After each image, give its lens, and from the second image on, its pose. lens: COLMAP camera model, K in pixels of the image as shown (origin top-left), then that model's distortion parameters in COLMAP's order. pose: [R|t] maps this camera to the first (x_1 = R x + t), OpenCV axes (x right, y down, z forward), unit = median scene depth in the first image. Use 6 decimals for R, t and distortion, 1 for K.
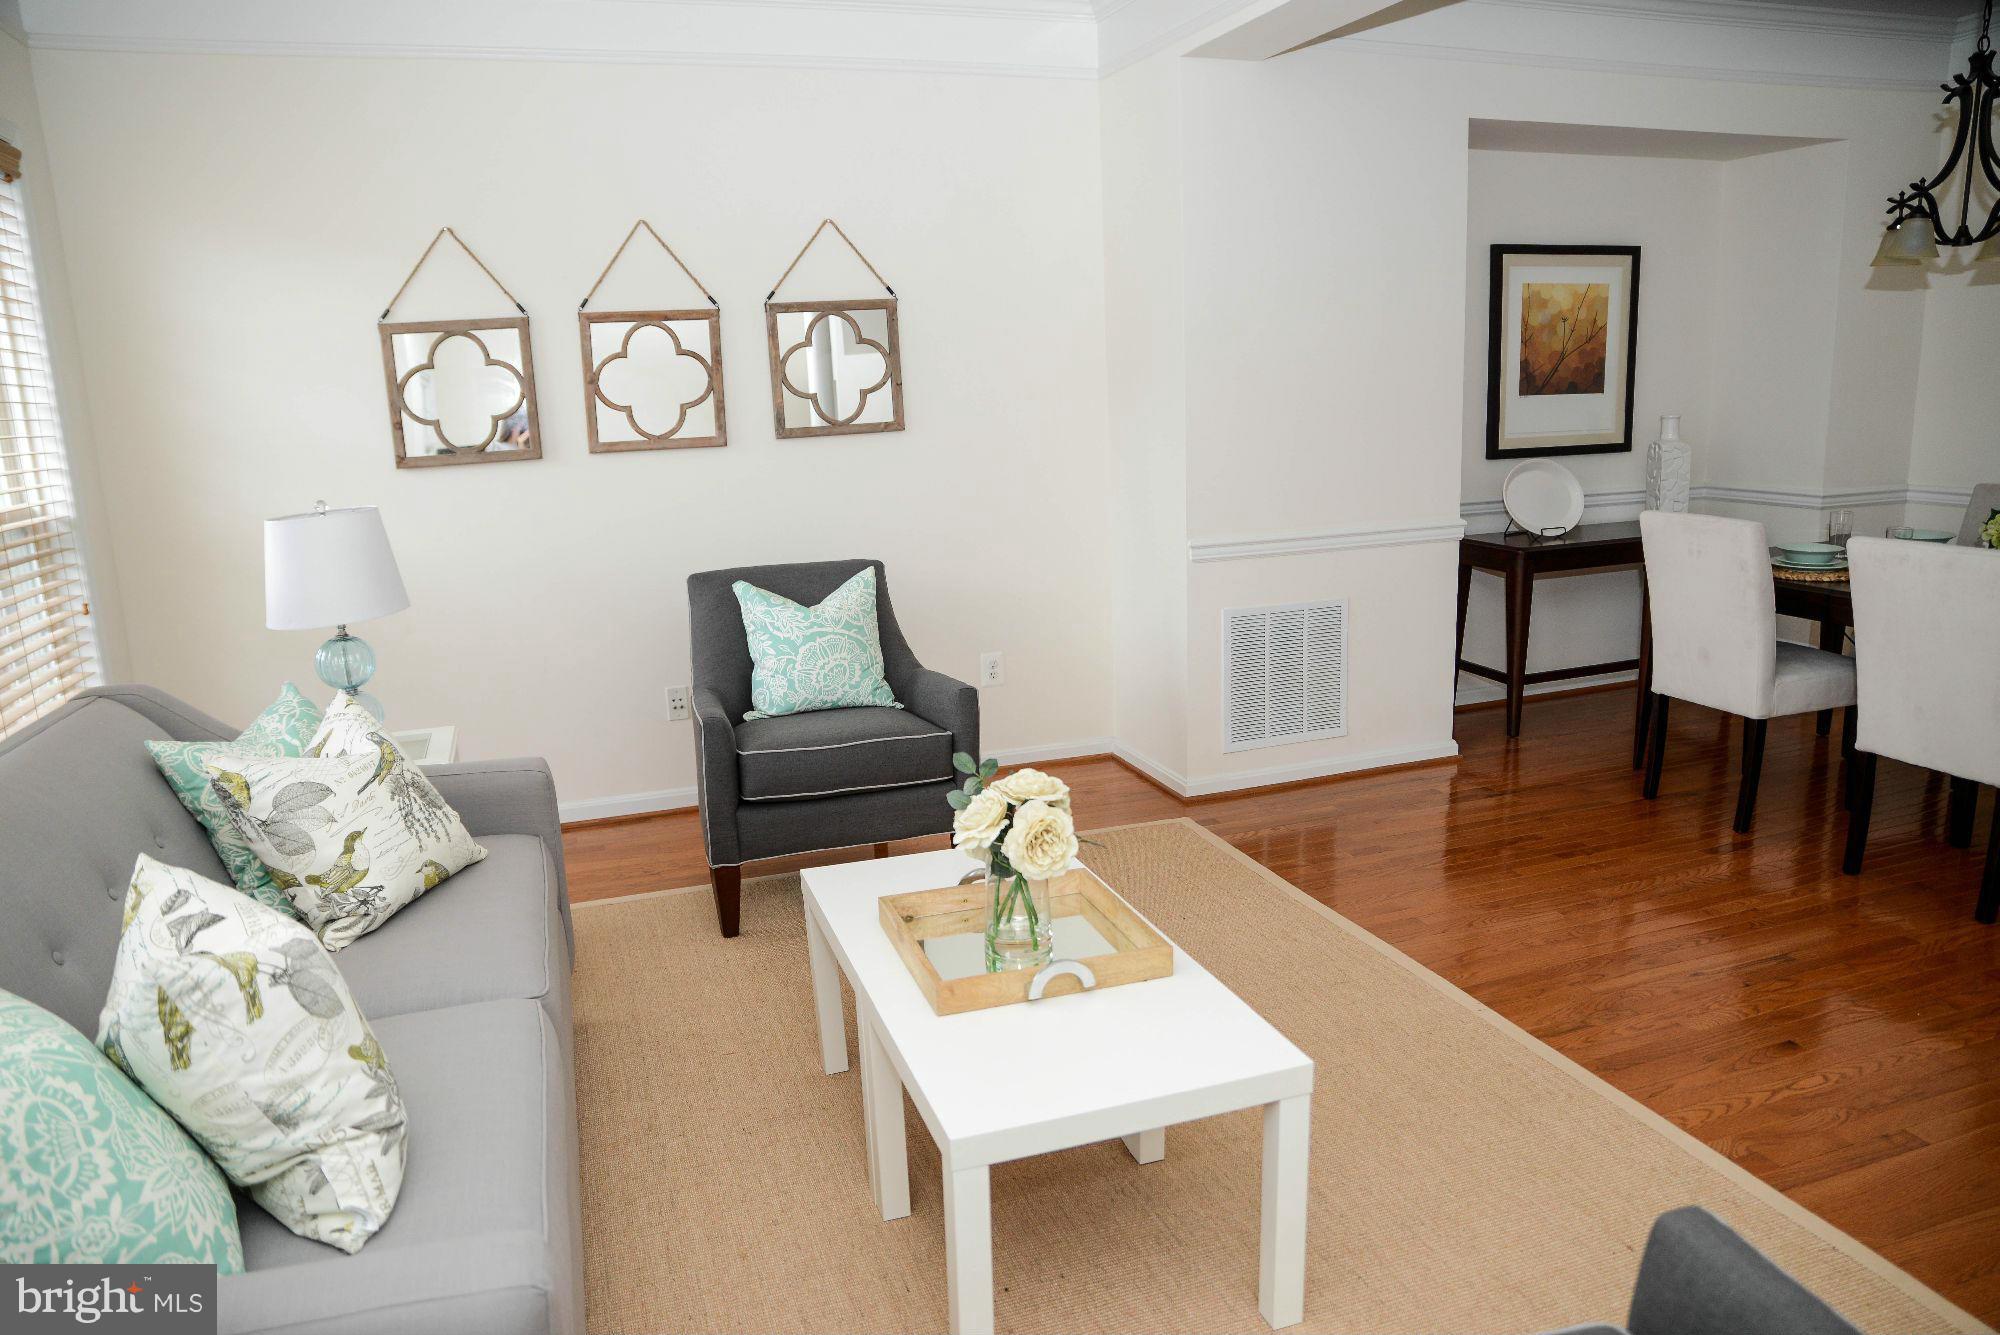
lens RADIAL K [[1370.7, 0, 998.9], [0, 1370.7, 664.8], [0, 0, 1]] dist [-0.114715, 0.070200]
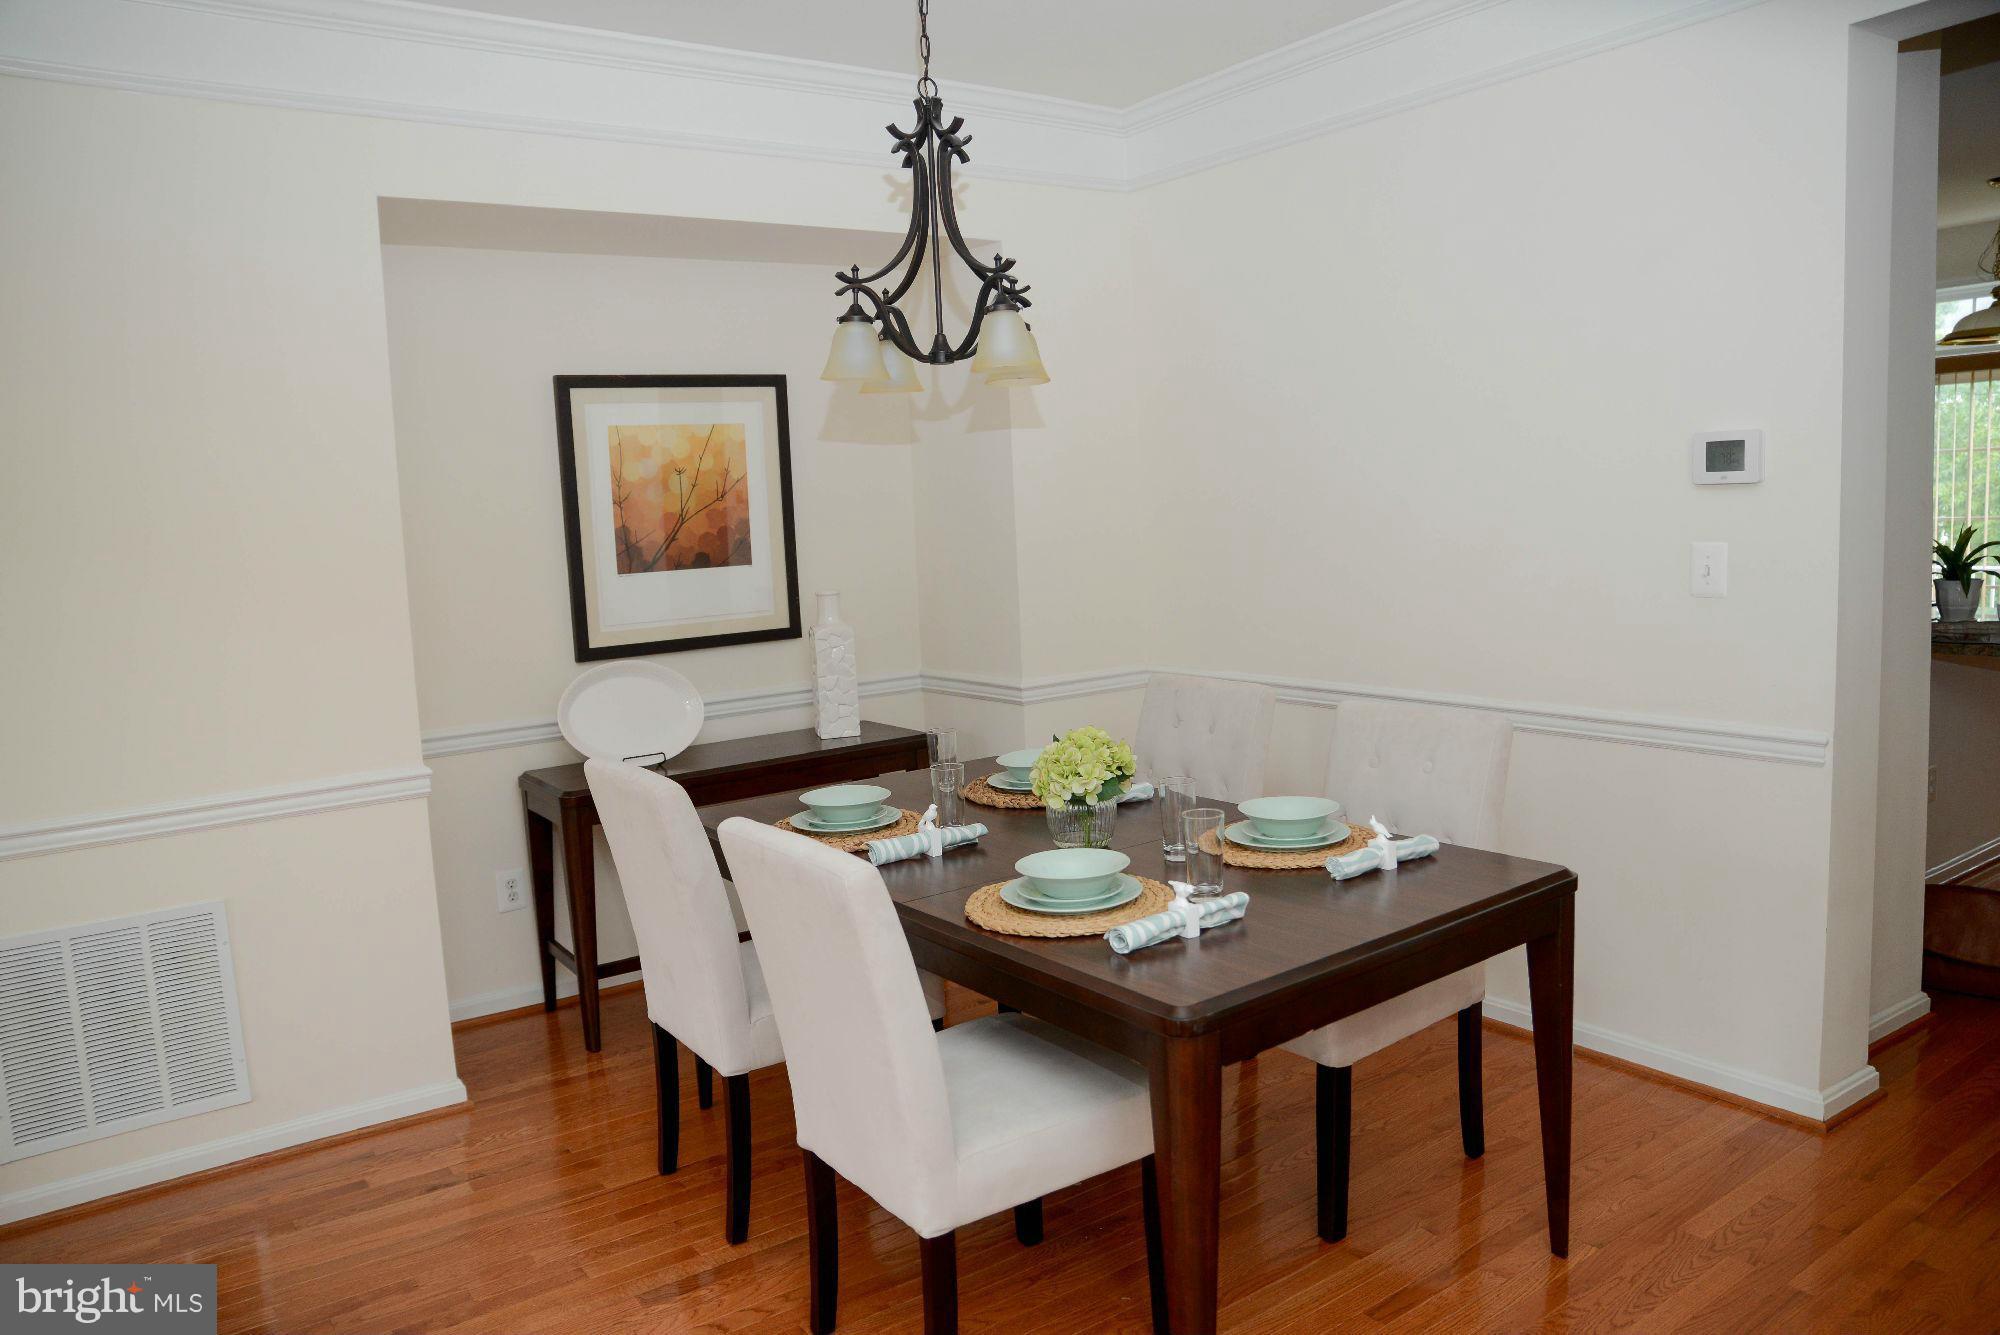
lens RADIAL K [[1400.6, 0, 1007.8], [0, 1400.6, 664.0], [0, 0, 1]] dist [-0.114259, -0.003185]
pose [[0.961145, -0.043681, 0.272565, 0.458490], [0.071390, 0.993142, -0.092583, -0.077008], [-0.266652, 0.108444, 0.957673, 0.252663]]
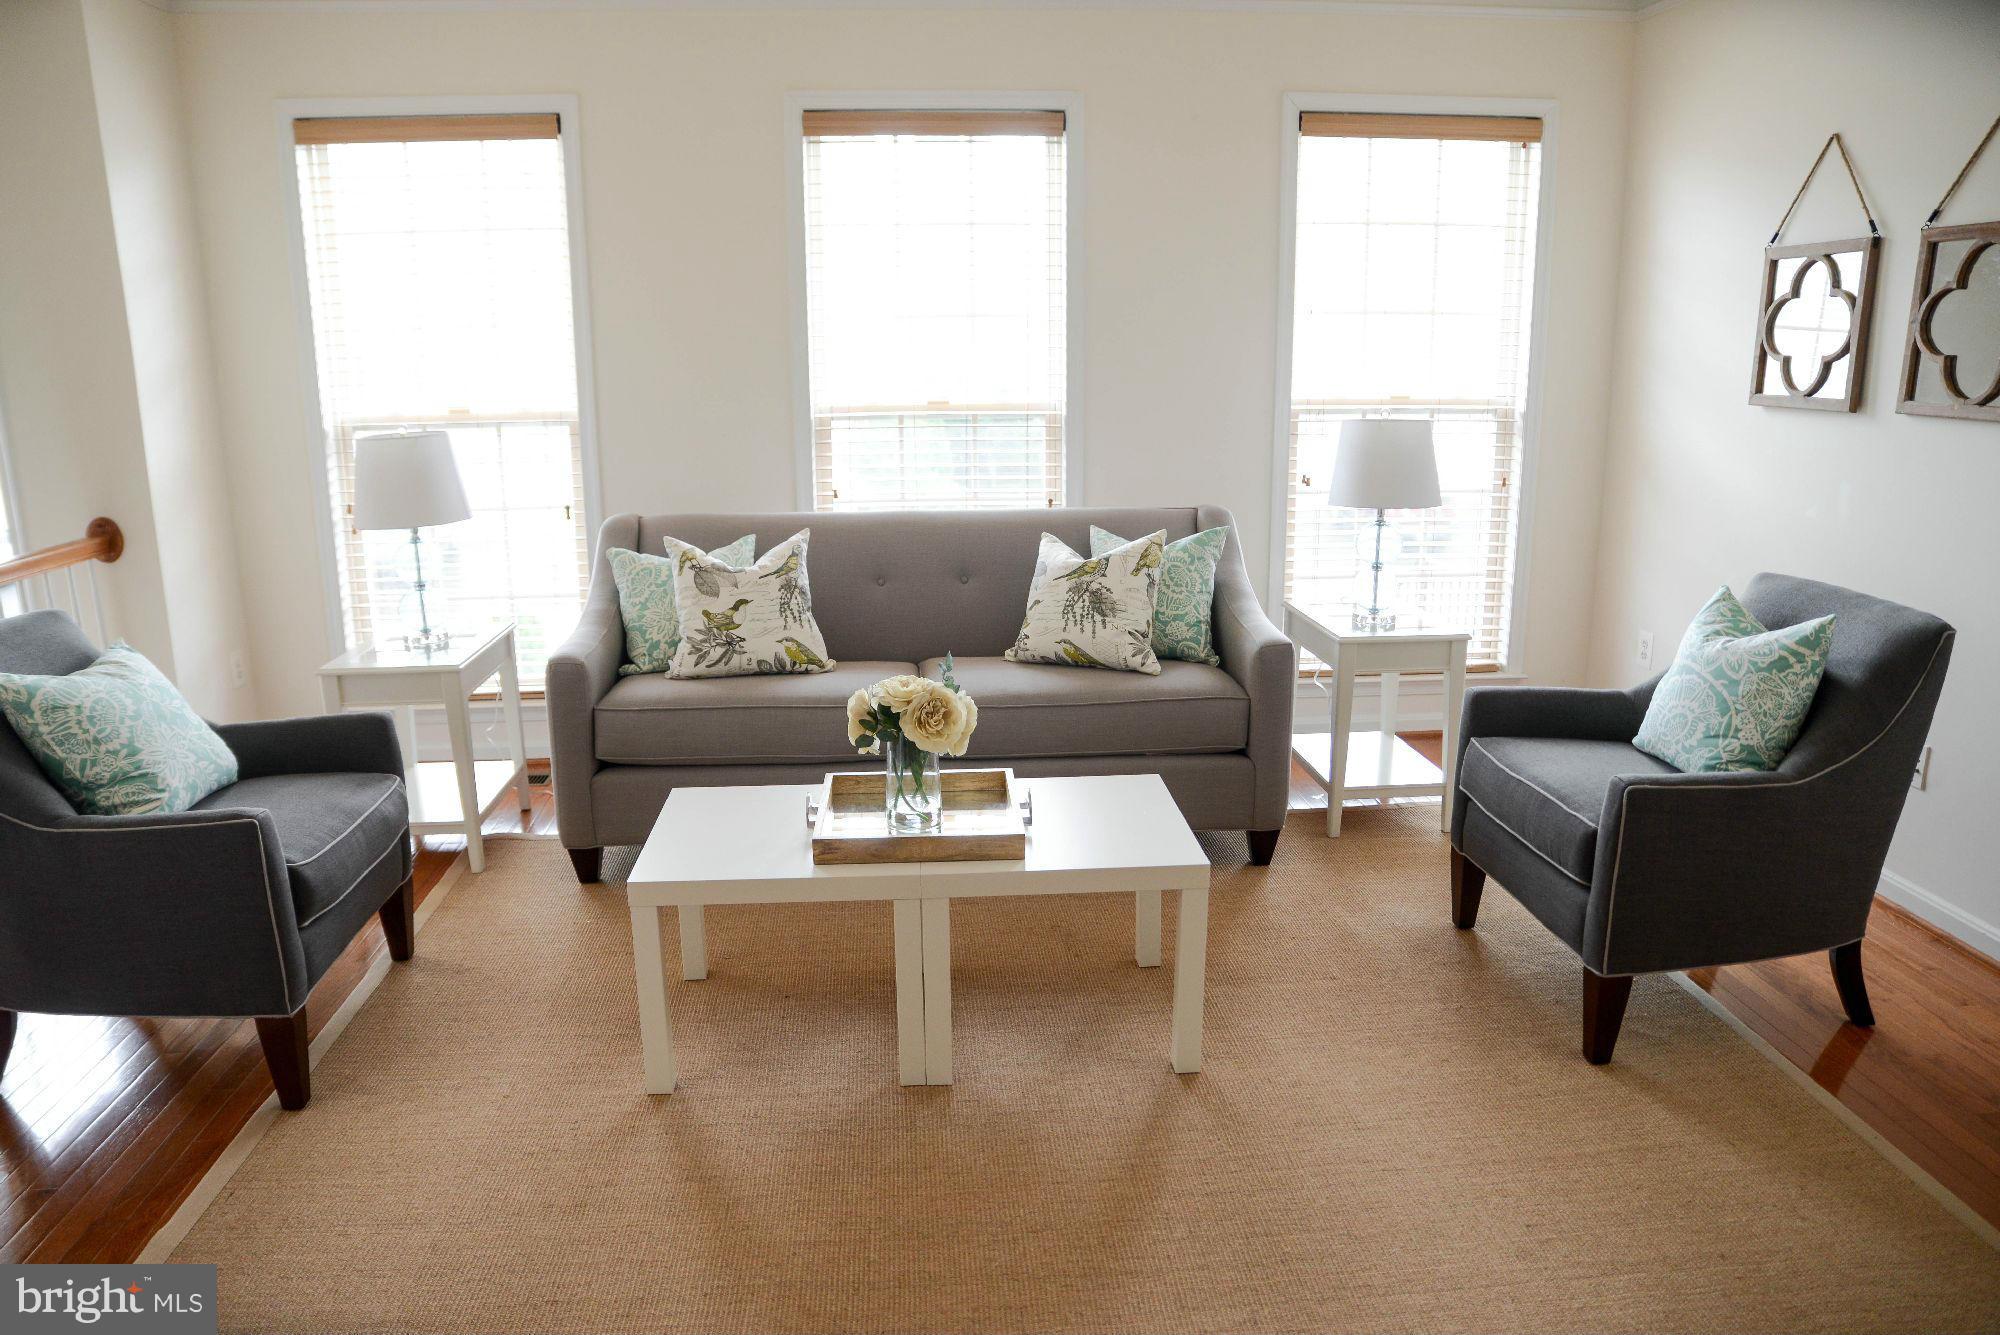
lens RADIAL K [[1370.7, 0, 991.6], [0, 1370.7, 666.5], [0, 0, 1]] dist [-0.114715, 0.070200]
pose [[-0.259537, 0.264581, -0.928783, 0.543312], [-0.180245, 0.931568, 0.315741, -0.155805], [0.948764, 0.249355, -0.194087, 0.647152]]
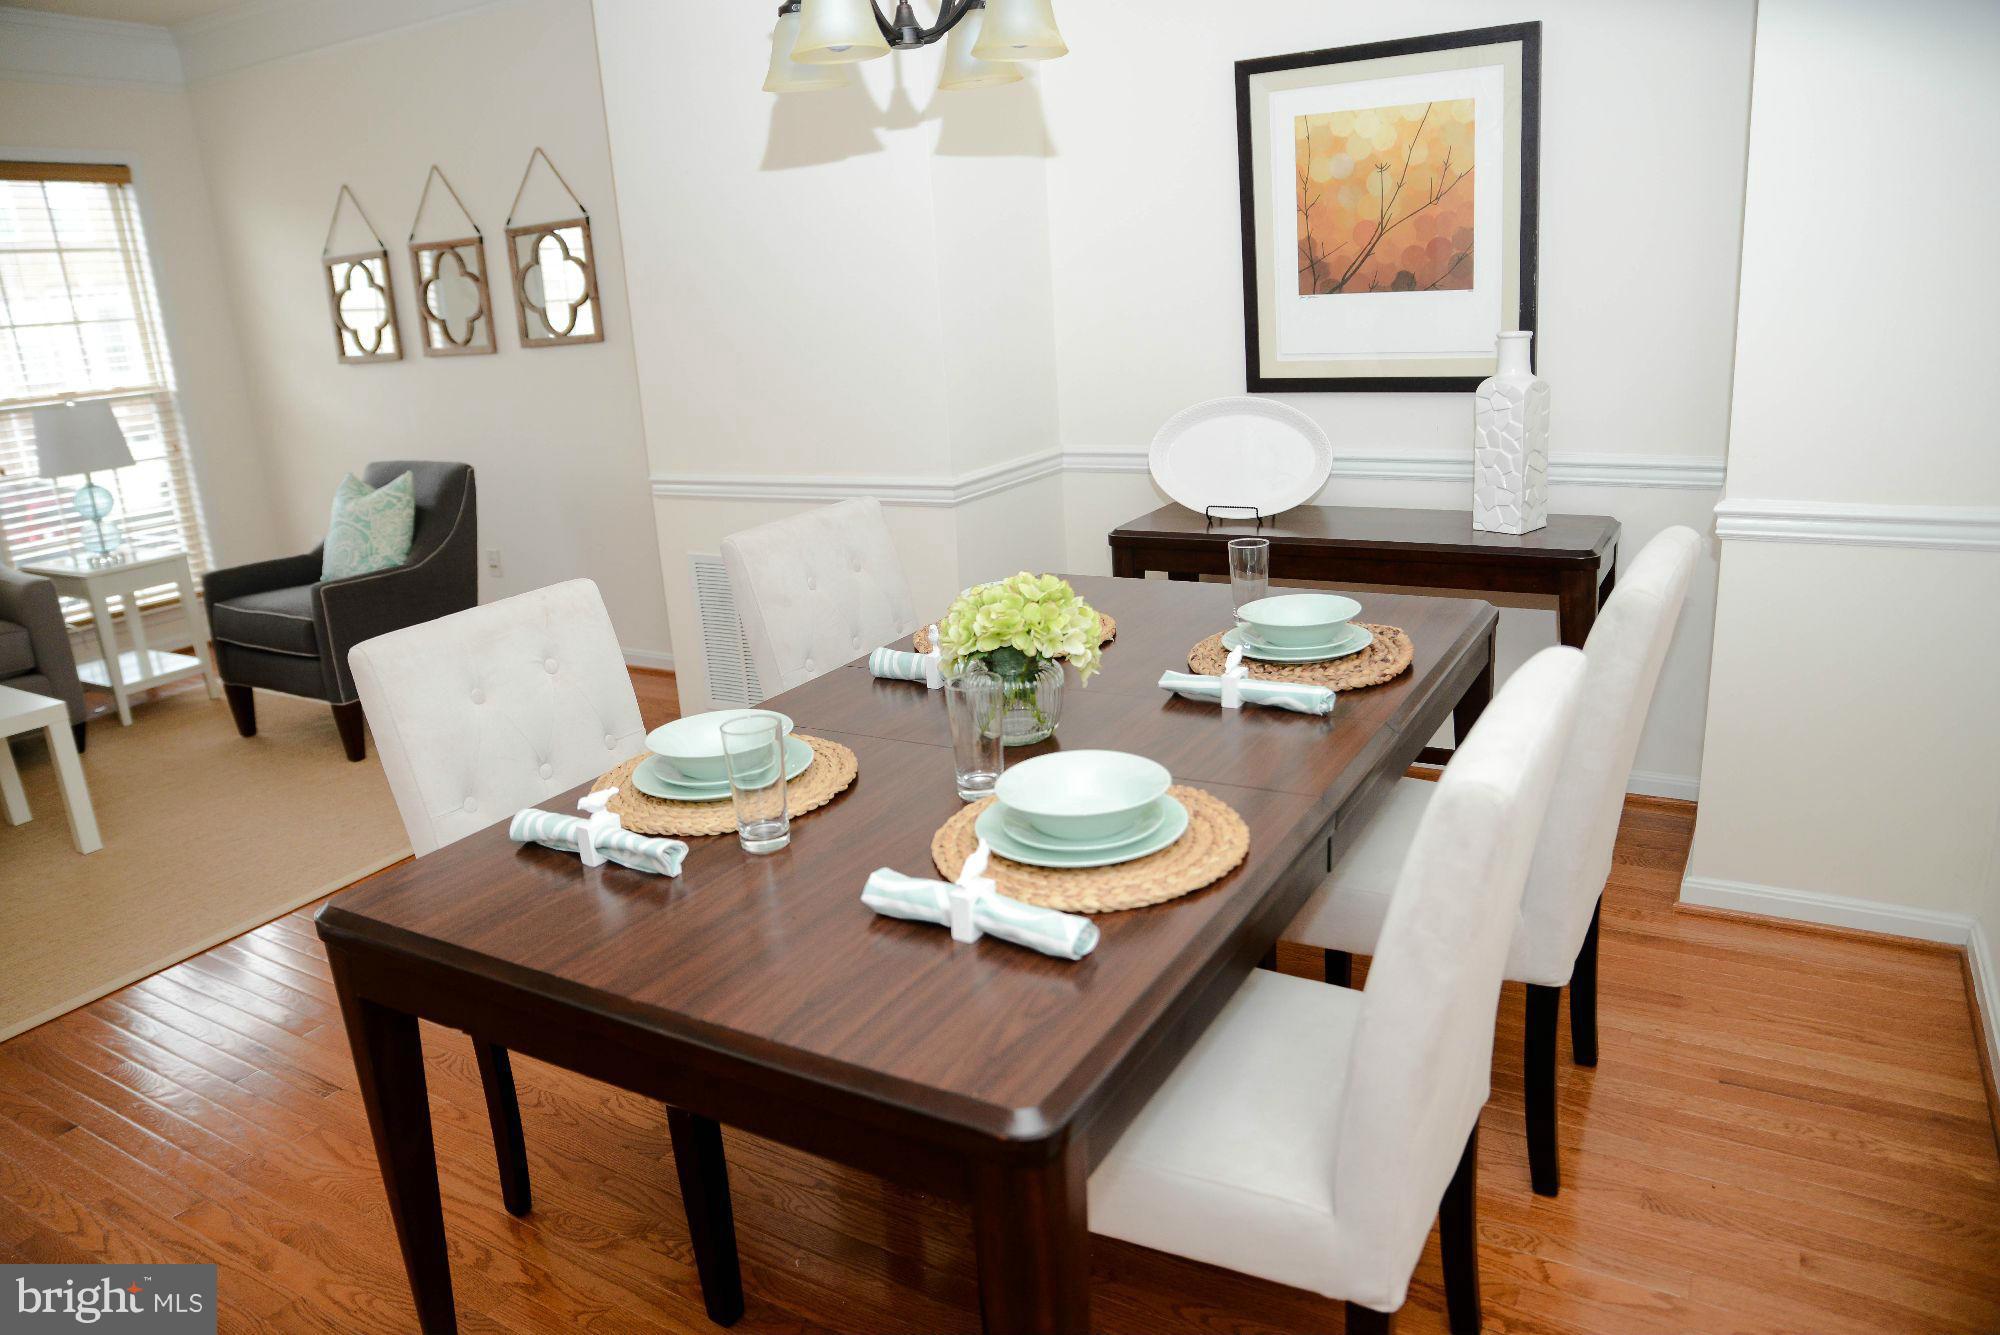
lens RADIAL K [[1370.7, 0, 1015.2], [0, 1370.7, 657.3], [0, 0, 1]] dist [-0.114715, 0.070200]
pose [[0.636887, 0.206343, -0.742831, 0.977083], [-0.116513, 0.978212, 0.171831, -0.151226], [0.762102, -0.022887, 0.647052, 0.568110]]
